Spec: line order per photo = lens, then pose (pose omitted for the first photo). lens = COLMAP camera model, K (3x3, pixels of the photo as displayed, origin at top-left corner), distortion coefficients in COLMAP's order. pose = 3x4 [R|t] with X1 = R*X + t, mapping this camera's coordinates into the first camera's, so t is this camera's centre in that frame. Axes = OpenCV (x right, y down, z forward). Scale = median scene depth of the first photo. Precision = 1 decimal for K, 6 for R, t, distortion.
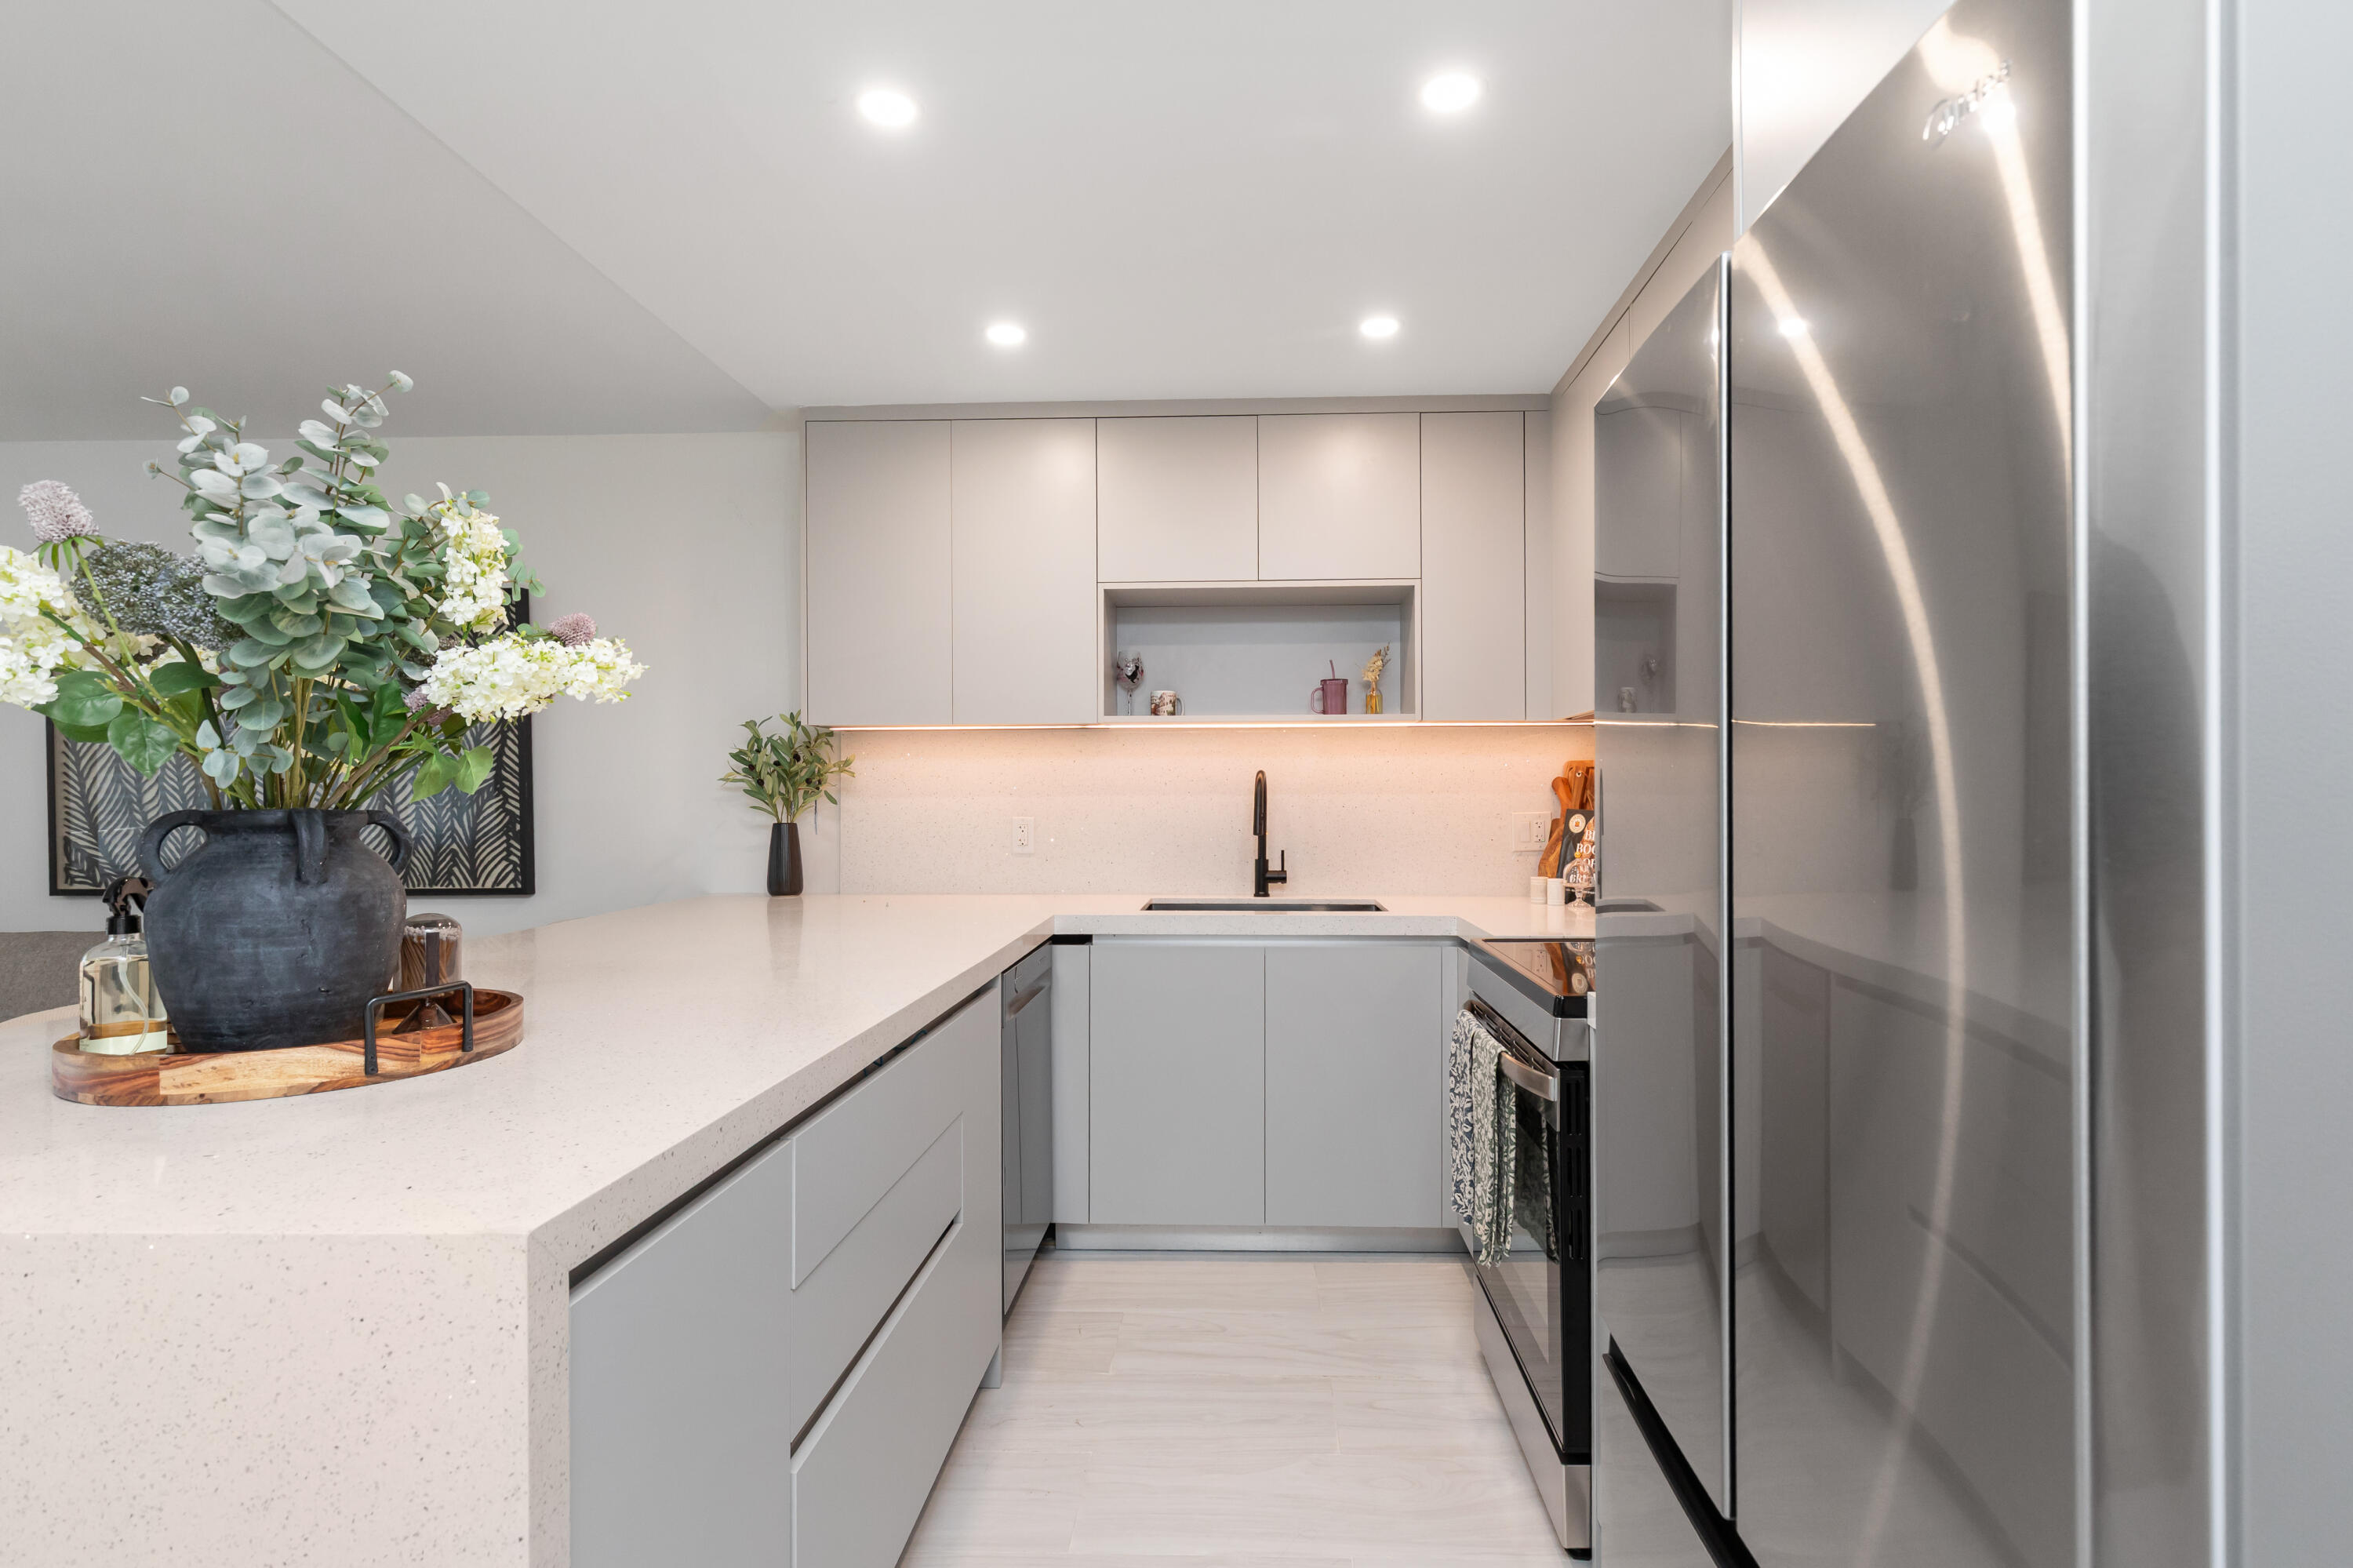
lens RADIAL K [[1164.9, 0, 1220.2], [0, 1164.9, 787.4], [0, 0, 1]] dist [0.003752, 0.000305]
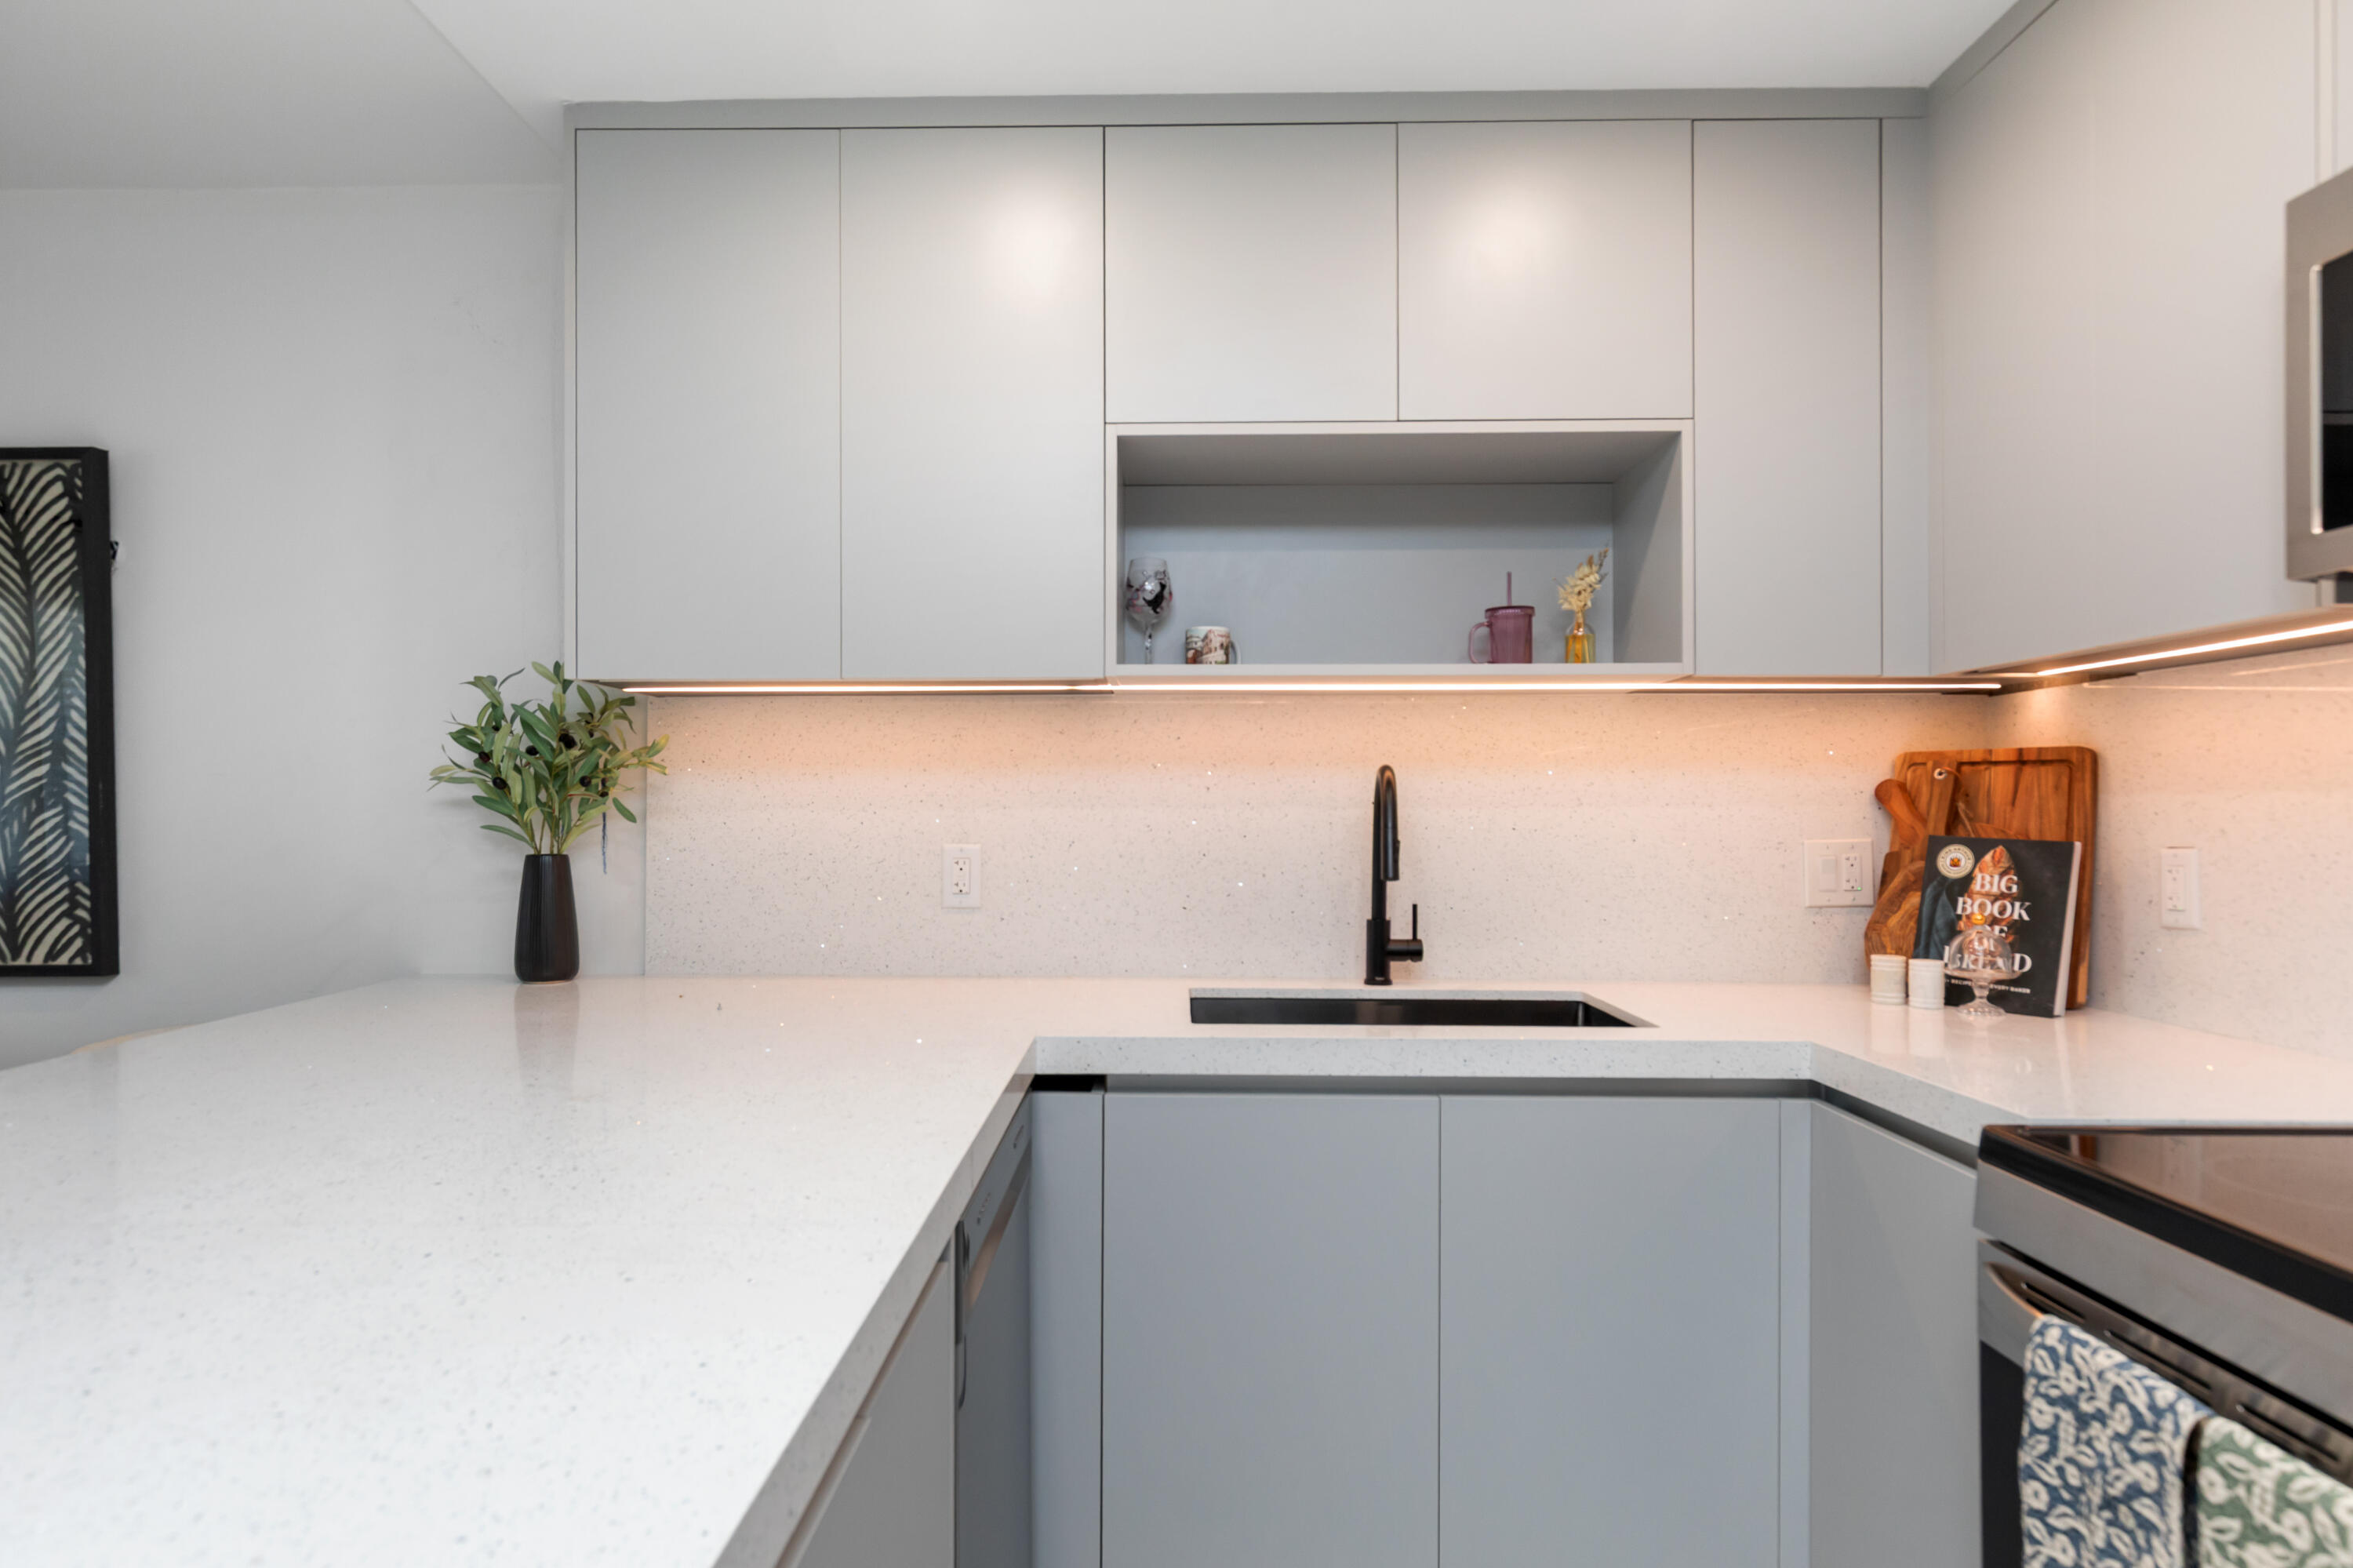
lens RADIAL K [[1350.2, 0, 1177.9], [0, 1350.2, 791.5], [0, 0, 1]] dist [-0.001966, 0.001100]
pose [[0.999849, 0.003141, 0.017065, -0.076172], [-0.003066, 0.999986, -0.004400, 0.001417], [-0.017079, 0.004347, 0.999845, 0.338610]]
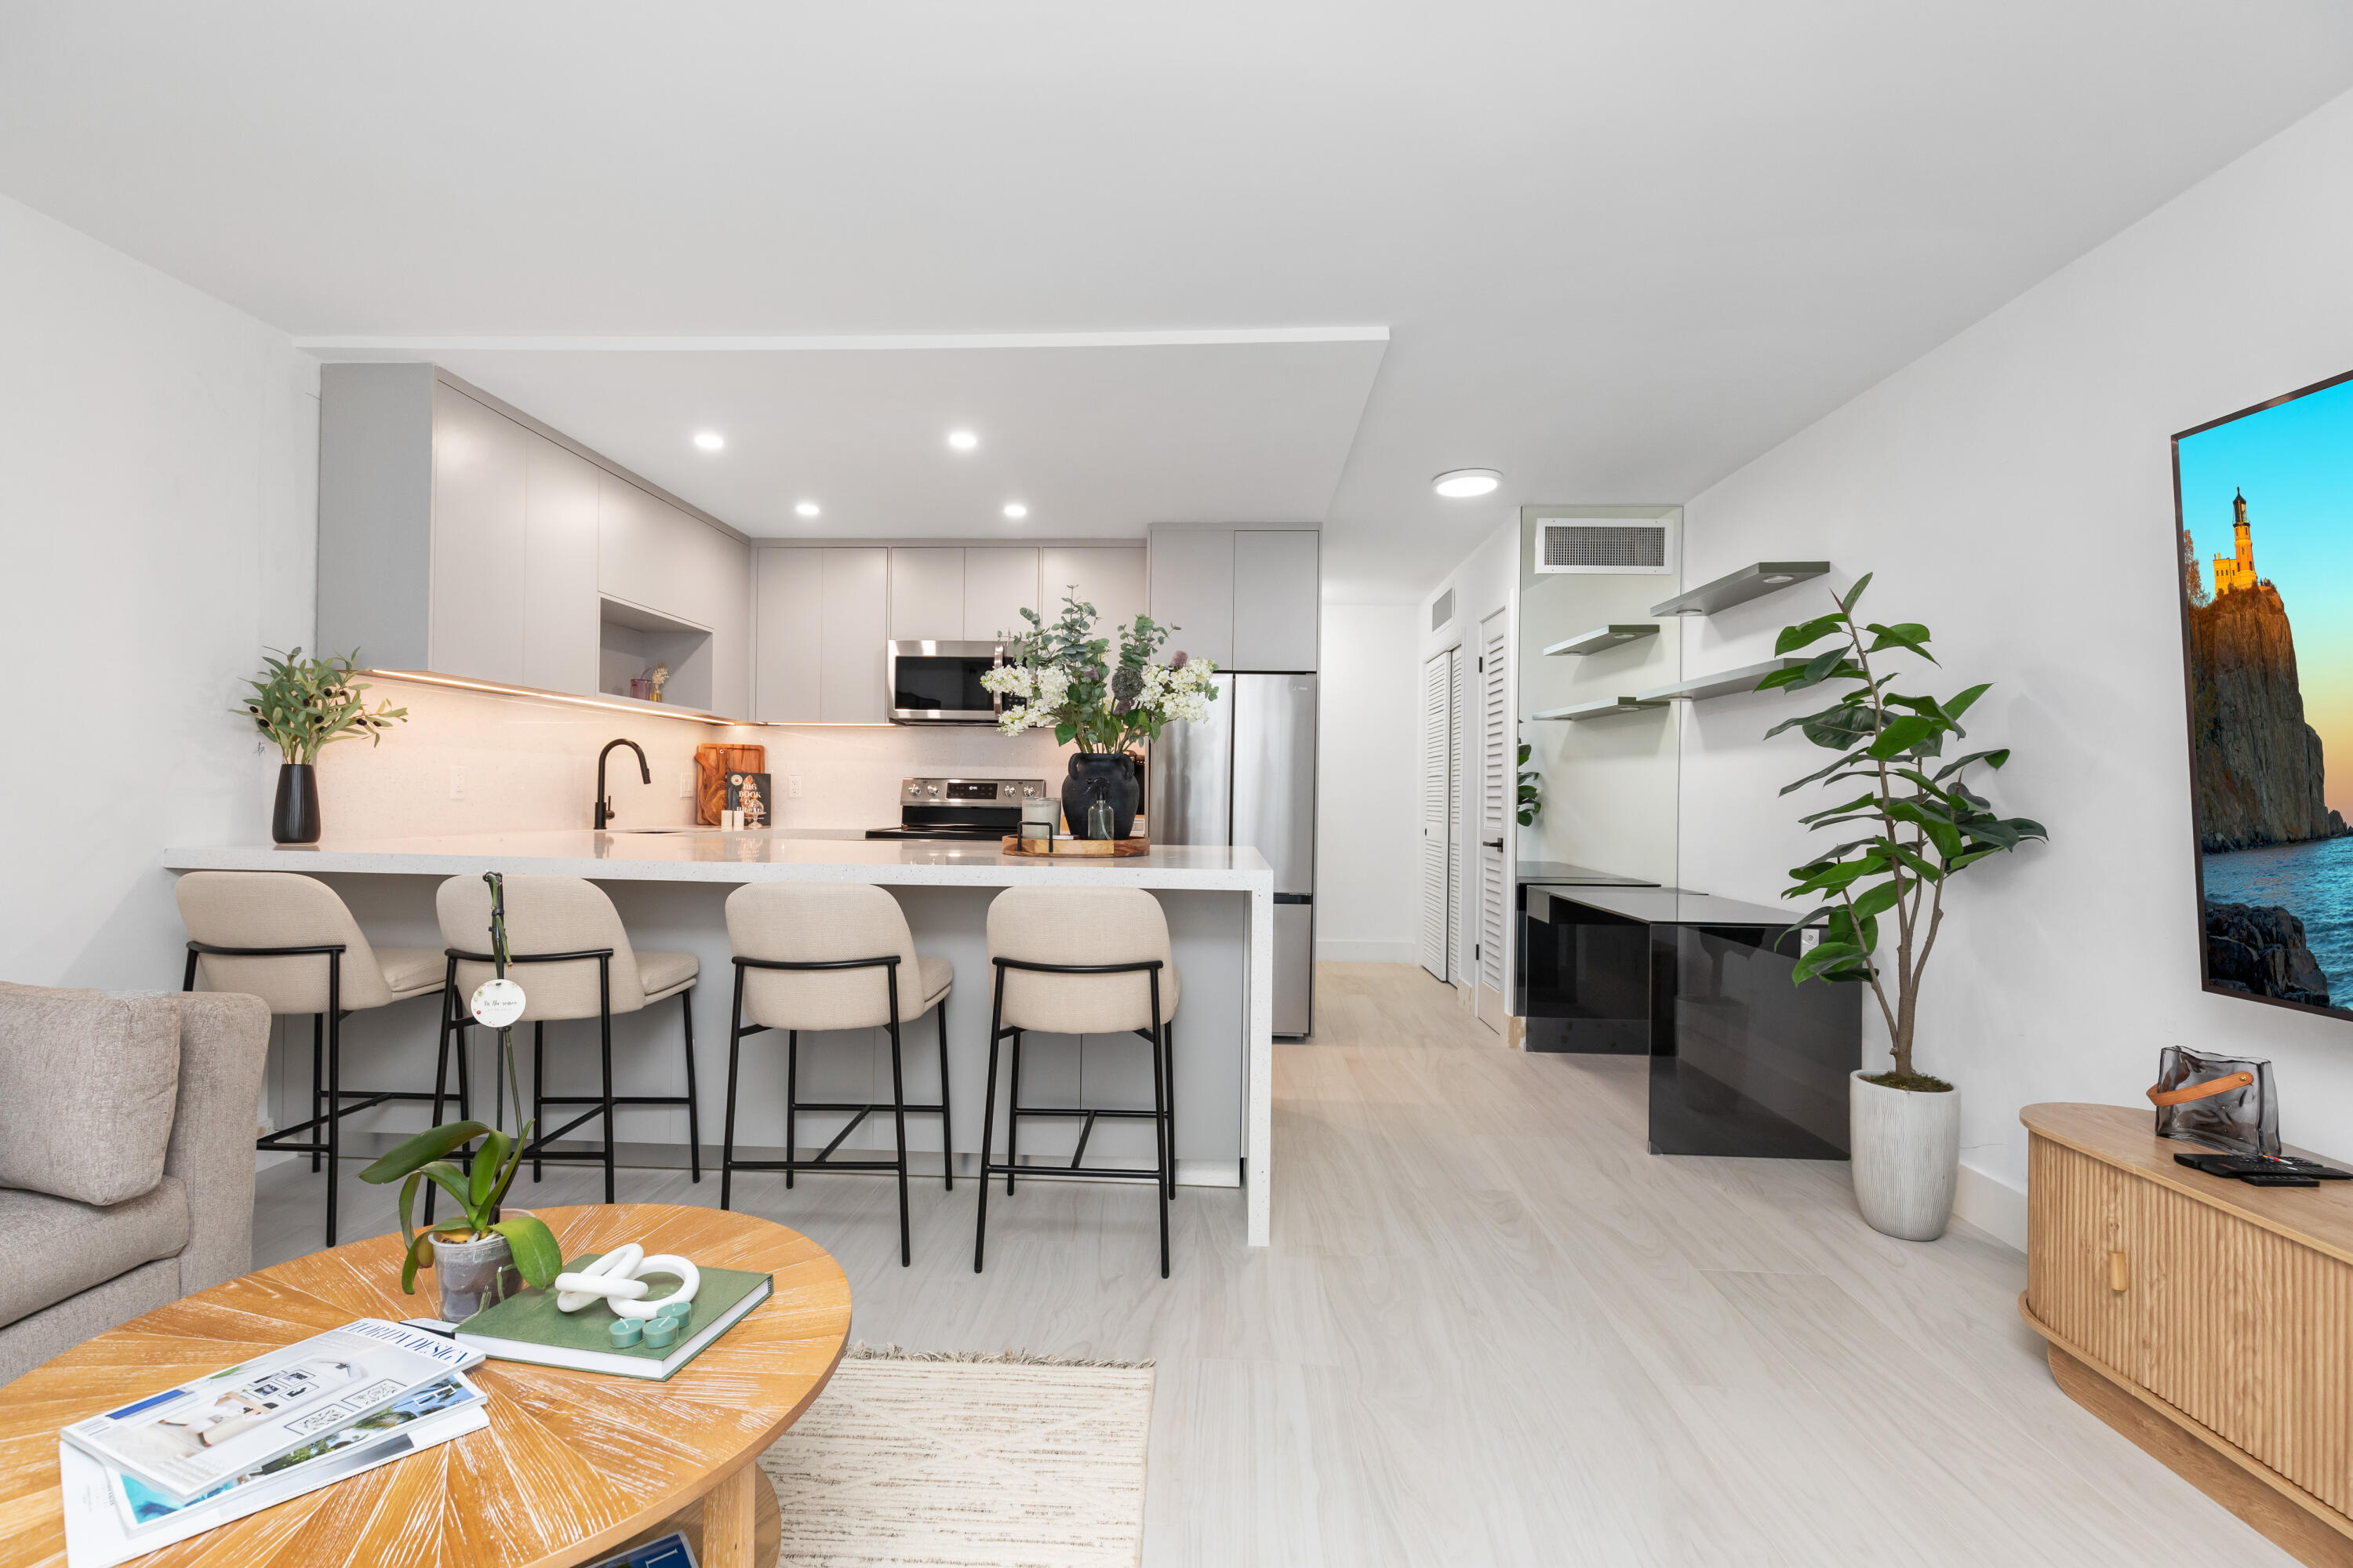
lens RADIAL K [[1059.6, 0, 1150.3], [0, 1059.6, 788.3], [0, 0, 1]] dist [0.003413, -0.000152]
pose [[0.030595, 0.010690, 0.999475, -1.222038], [-0.020499, 0.999739, -0.010065, 0.045097], [-0.999322, -0.020181, 0.030806, 0.310527]]
